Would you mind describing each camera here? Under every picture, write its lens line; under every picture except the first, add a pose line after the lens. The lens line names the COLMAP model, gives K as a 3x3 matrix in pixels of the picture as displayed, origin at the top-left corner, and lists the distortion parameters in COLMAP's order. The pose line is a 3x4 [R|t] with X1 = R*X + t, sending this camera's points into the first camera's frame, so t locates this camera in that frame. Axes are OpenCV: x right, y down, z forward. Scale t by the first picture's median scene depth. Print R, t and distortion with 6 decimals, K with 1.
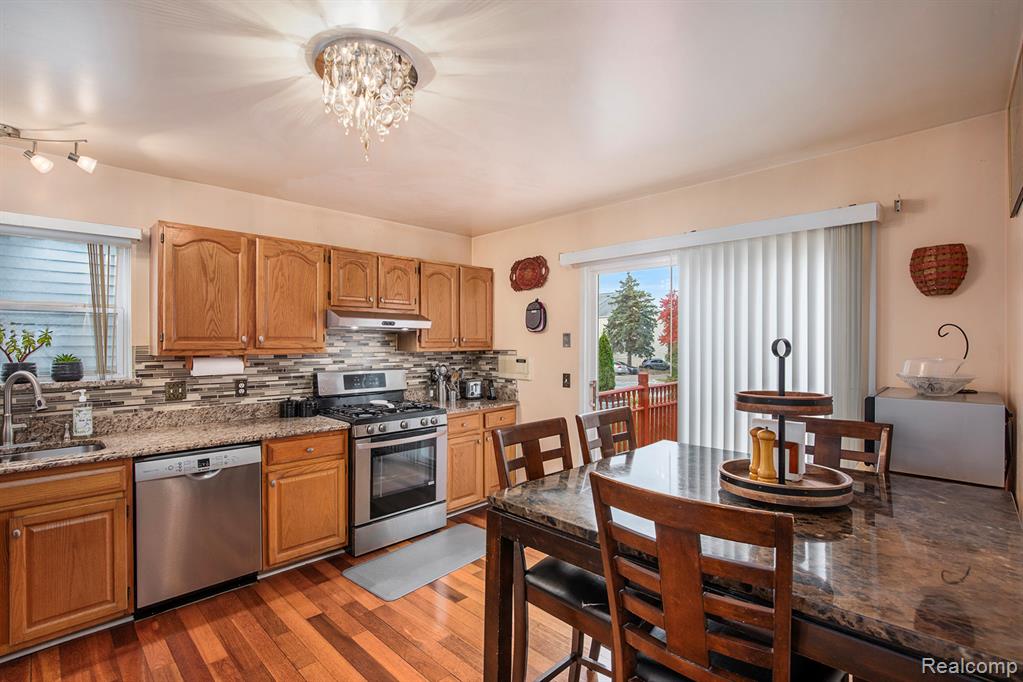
lens RADIAL K [[477.1, 0, 505.0], [0, 477.1, 340.0], [0, 0, 1]] dist [-0.022808, 0.003127]
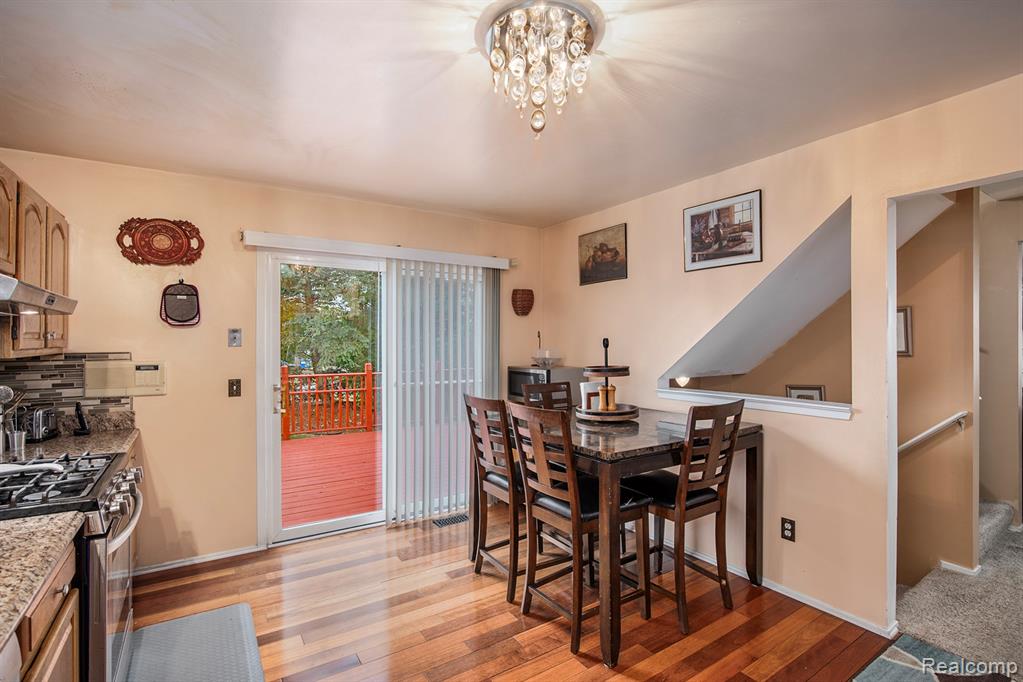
lens RADIAL K [[477.1, 0, 501.2], [0, 477.1, 336.7], [0, 0, 1]] dist [-0.022808, 0.003127]
pose [[0.206359, 0.008294, 0.978441, -0.643496], [-0.004842, 0.999960, -0.007455, 0.003113], [-0.978464, -0.003199, 0.206391, 0.464093]]
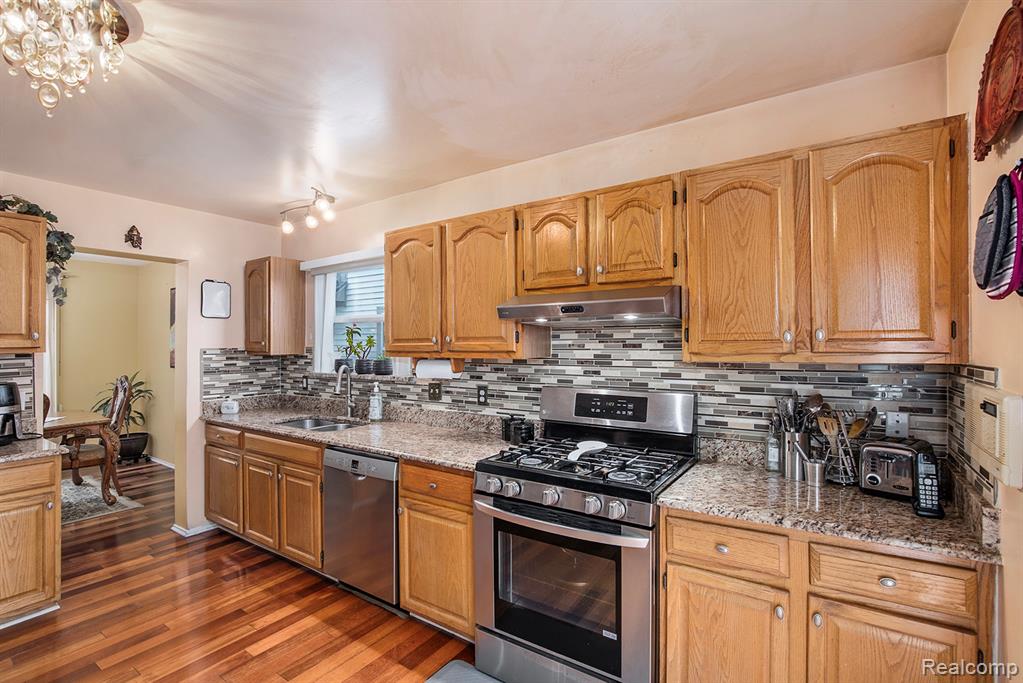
lens RADIAL K [[477.1, 0, 505.1], [0, 477.1, 344.4], [0, 0, 1]] dist [-0.022808, 0.003127]
pose [[0.181504, 0.003968, -0.983382, 0.313170], [0.012652, 0.999900, 0.006370, 0.001227], [0.983309, -0.013598, 0.181435, 0.858704]]
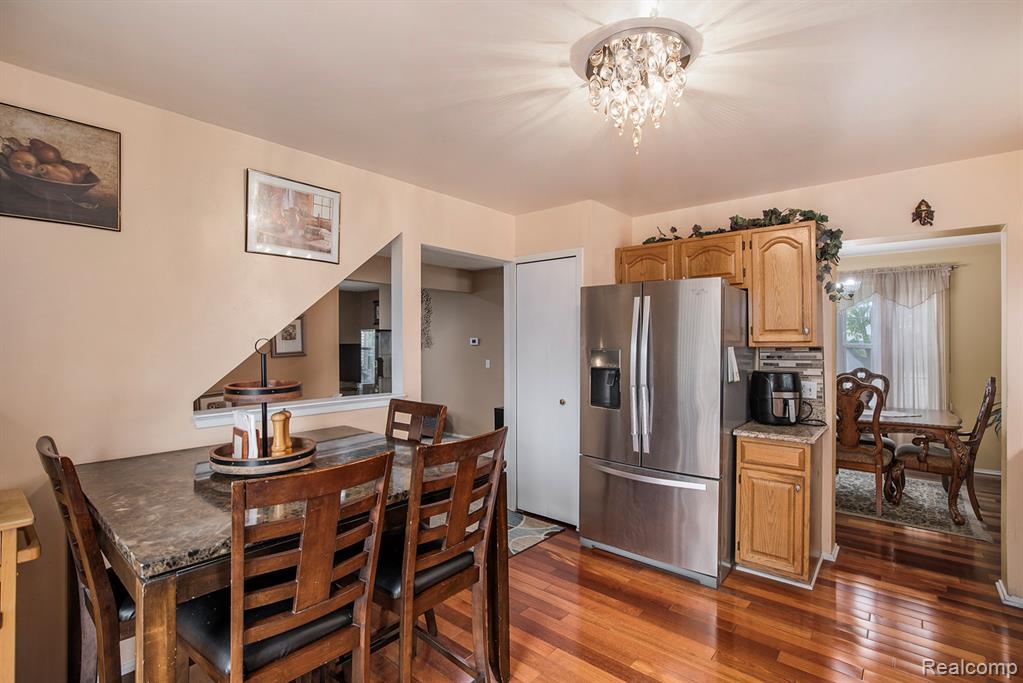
lens RADIAL K [[477.1, 0, 506.1], [0, 477.1, 339.9], [0, 0, 1]] dist [-0.022808, 0.003127]
pose [[-0.997384, 0.001436, -0.072267, 0.026499], [0.002303, 0.999926, -0.011908, 0.006835], [0.072244, -0.012044, -0.997314, 1.039439]]
